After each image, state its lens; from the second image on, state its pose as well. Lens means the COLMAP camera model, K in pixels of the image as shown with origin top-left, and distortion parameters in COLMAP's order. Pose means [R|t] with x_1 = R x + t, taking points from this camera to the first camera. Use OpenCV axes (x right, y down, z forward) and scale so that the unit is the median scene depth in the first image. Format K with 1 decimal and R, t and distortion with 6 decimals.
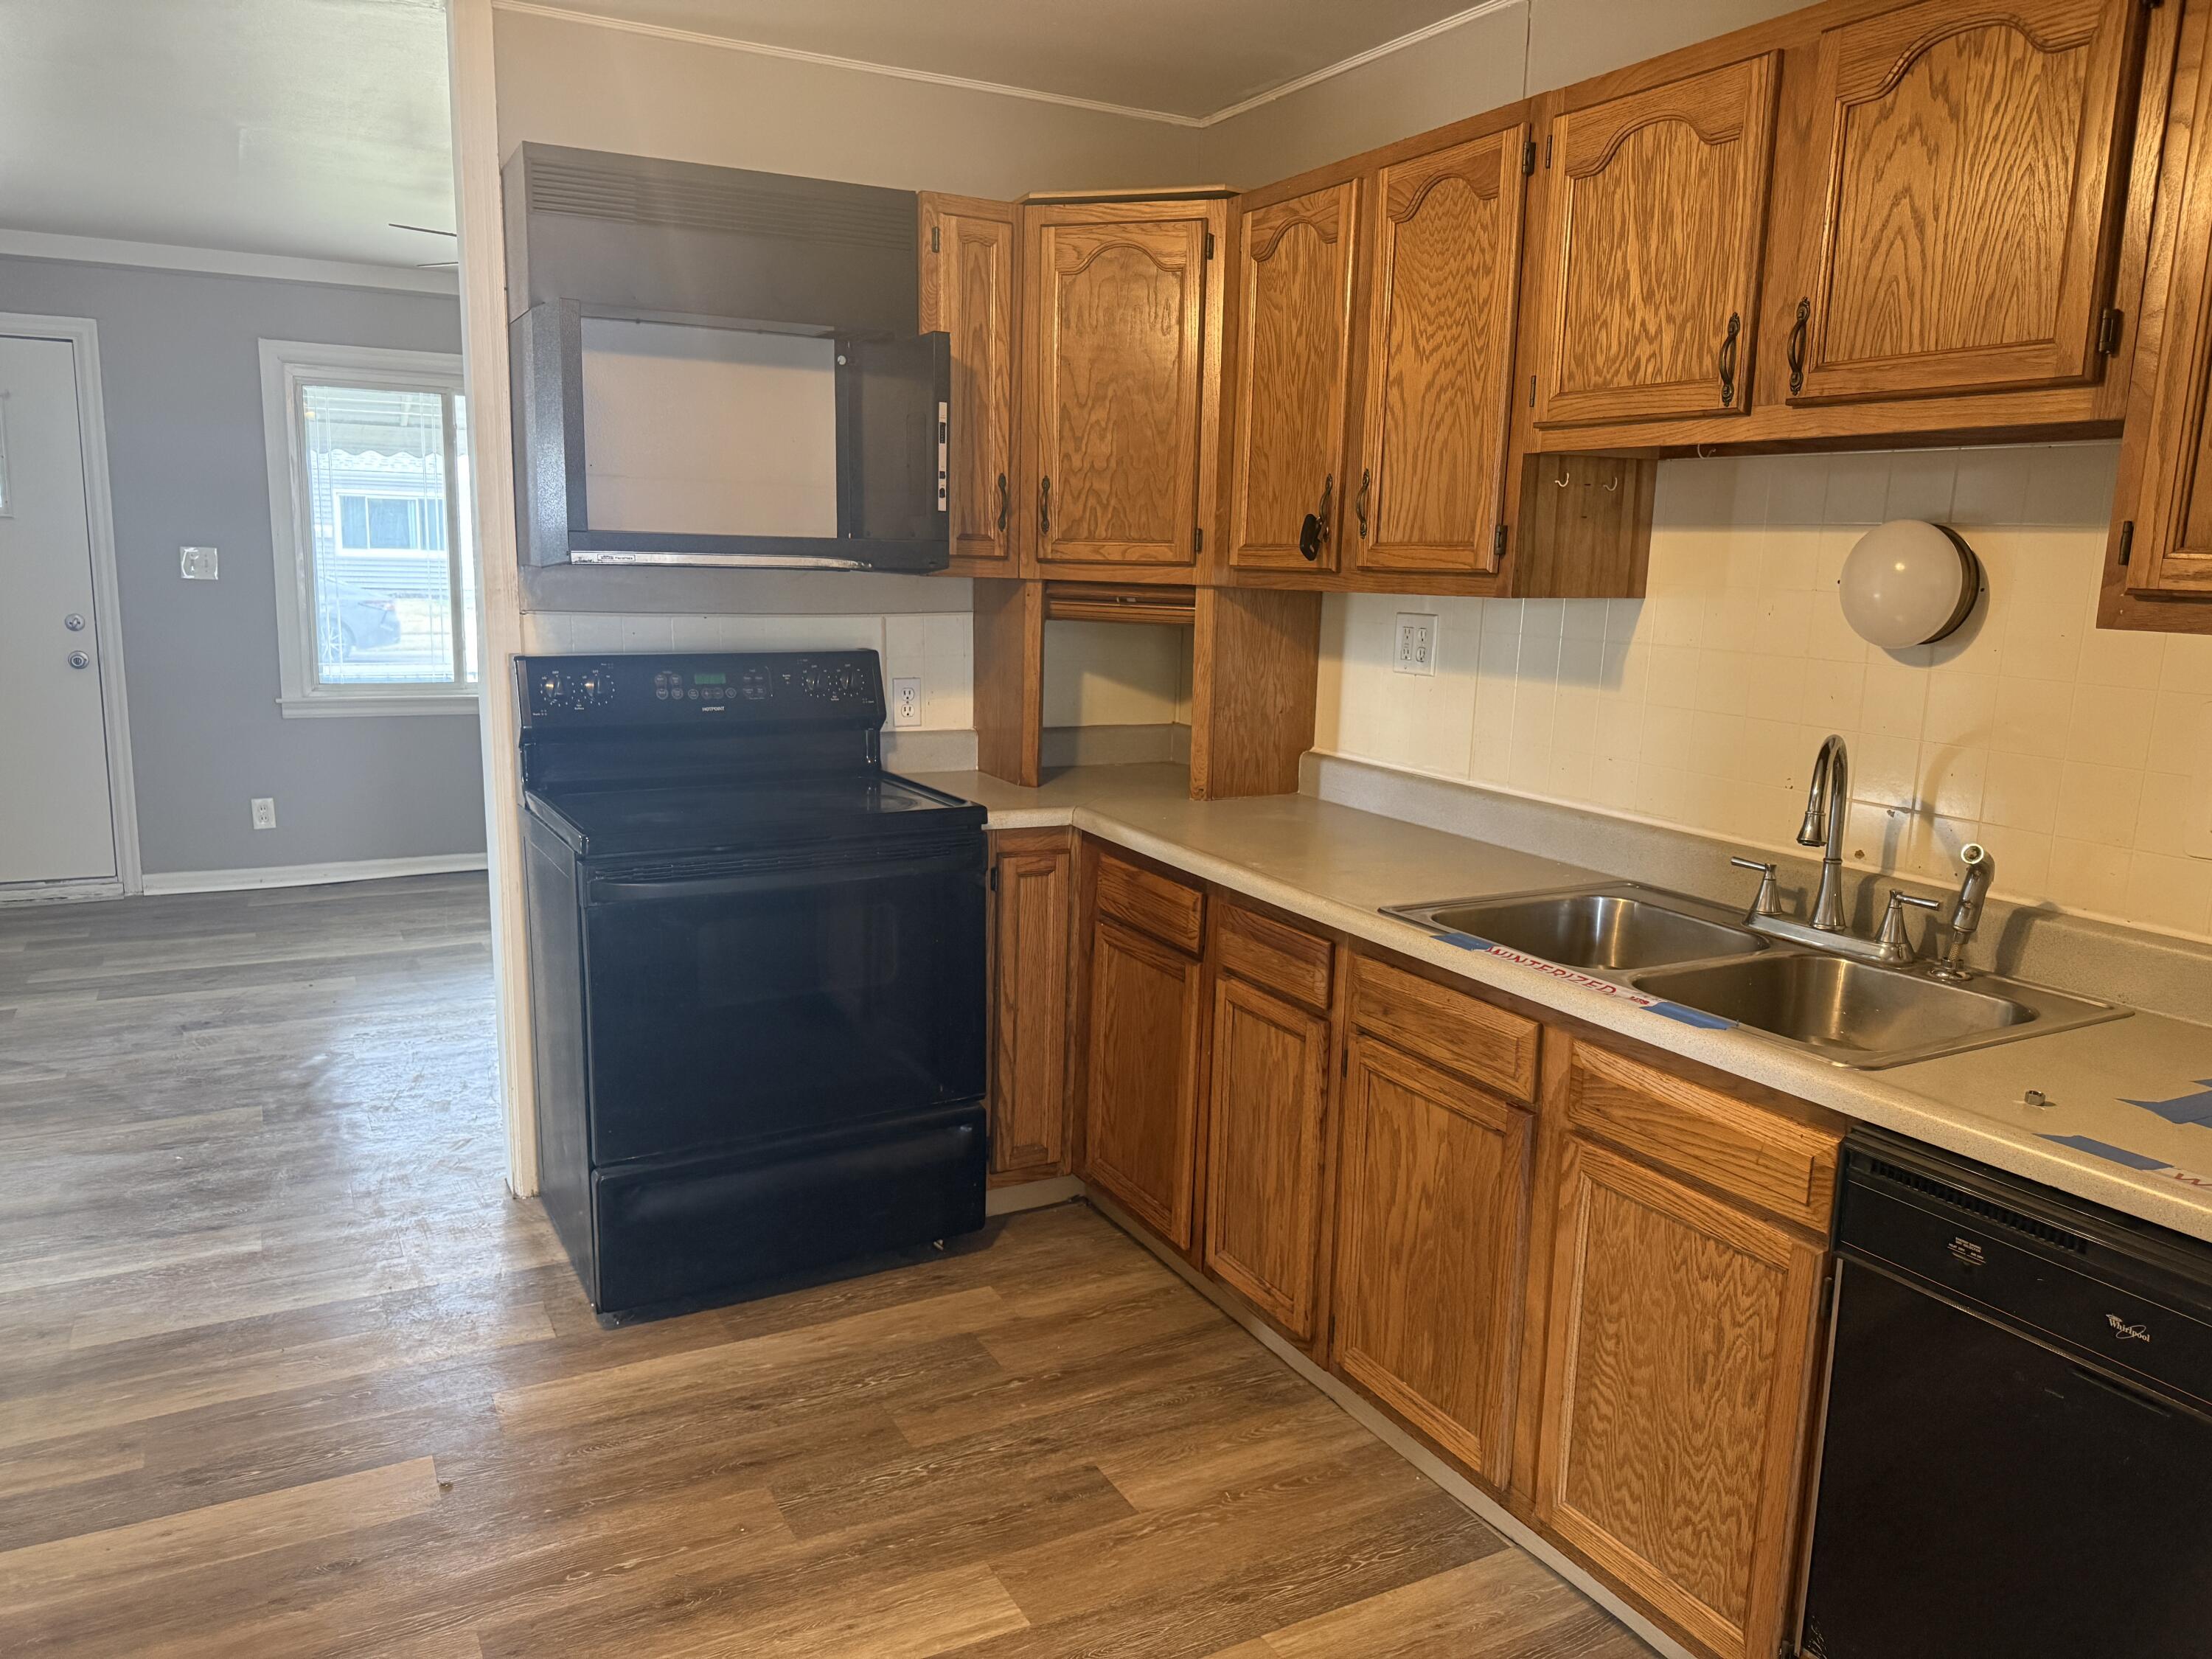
lens RADIAL K [[1565.5, 0, 1080.4], [0, 1565.5, 829.1], [0, 0, 1]] dist [0.103457, -0.150642]
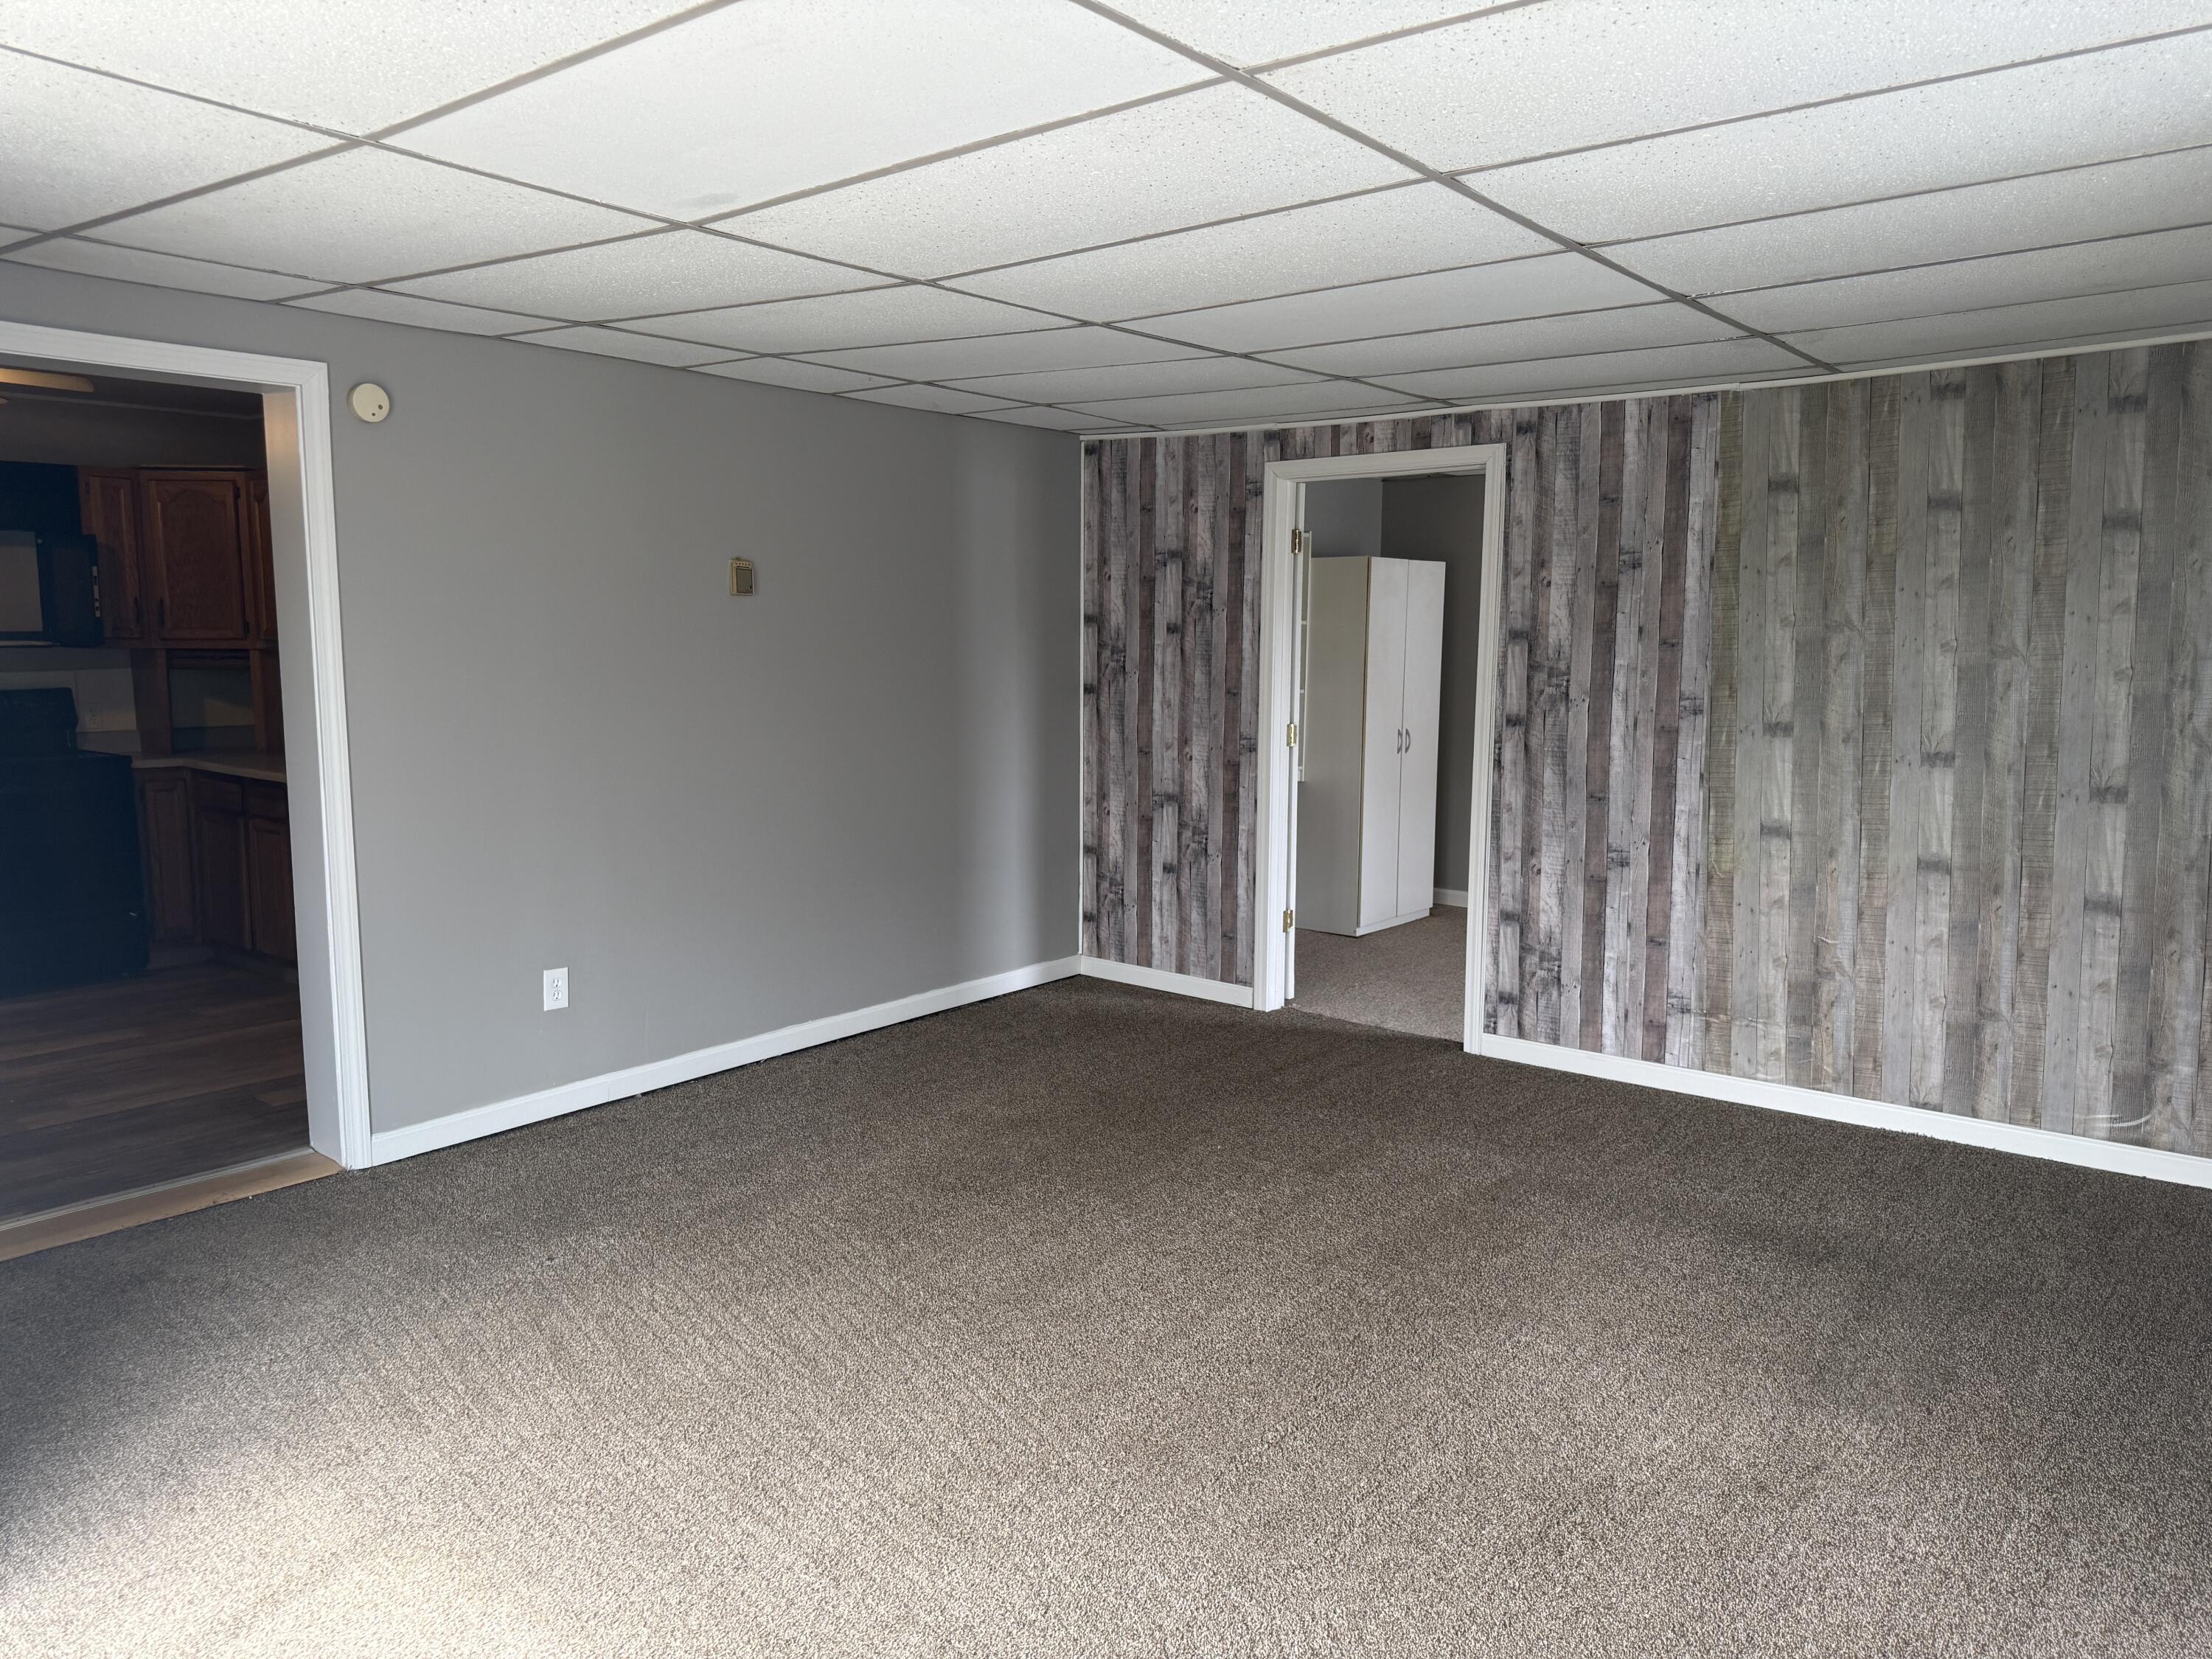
lens RADIAL K [[1549.7, 0, 1105.8], [0, 1549.7, 828.2], [0, 0, 1]] dist [0.041170, -0.065330]
pose [[0.912584, -0.071422, 0.402604, 0.321258], [0.088934, 0.995725, -0.024946, 0.283342], [-0.399101, 0.058570, 0.915034, -1.614972]]
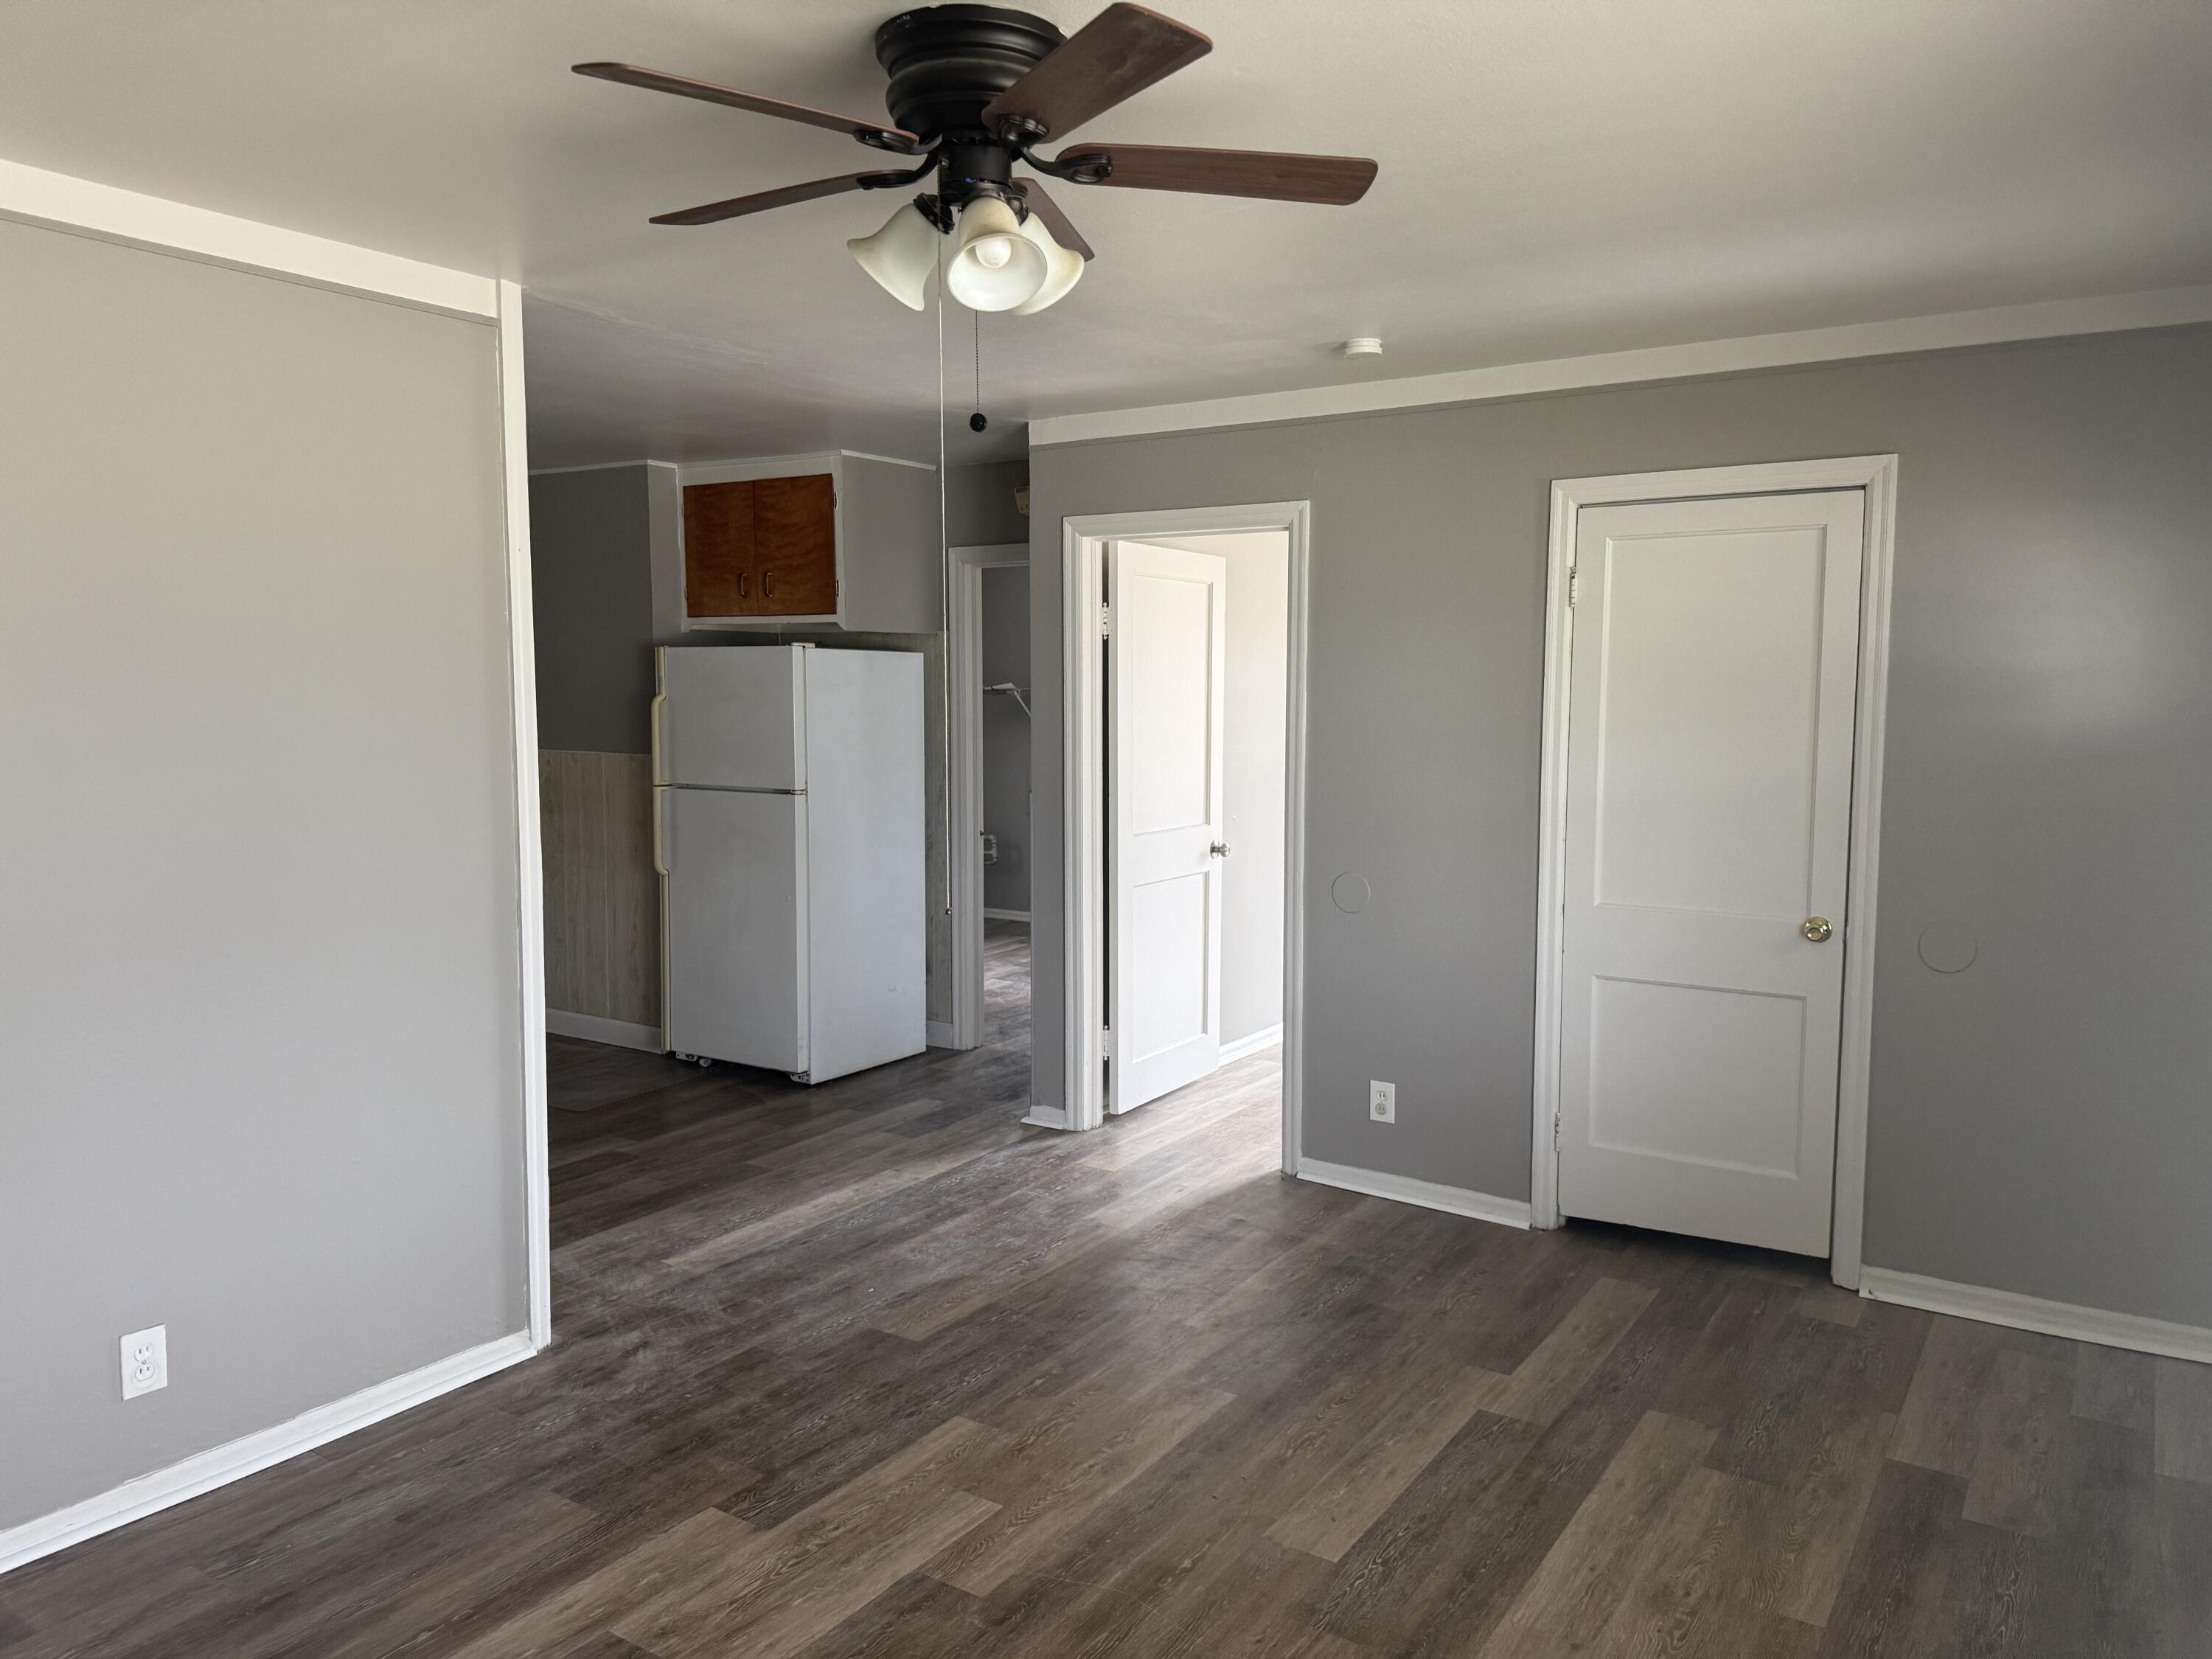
lens RADIAL K [[1549.7, 0, 1105.8], [0, 1549.7, 828.2], [0, 0, 1]] dist [0.041170, -0.065330]
pose [[-0.873883, 0.019035, -0.485763, -0.240174], [-0.106121, 0.967665, 0.228830, -0.520247], [0.474411, 0.251521, -0.843606, 2.607081]]
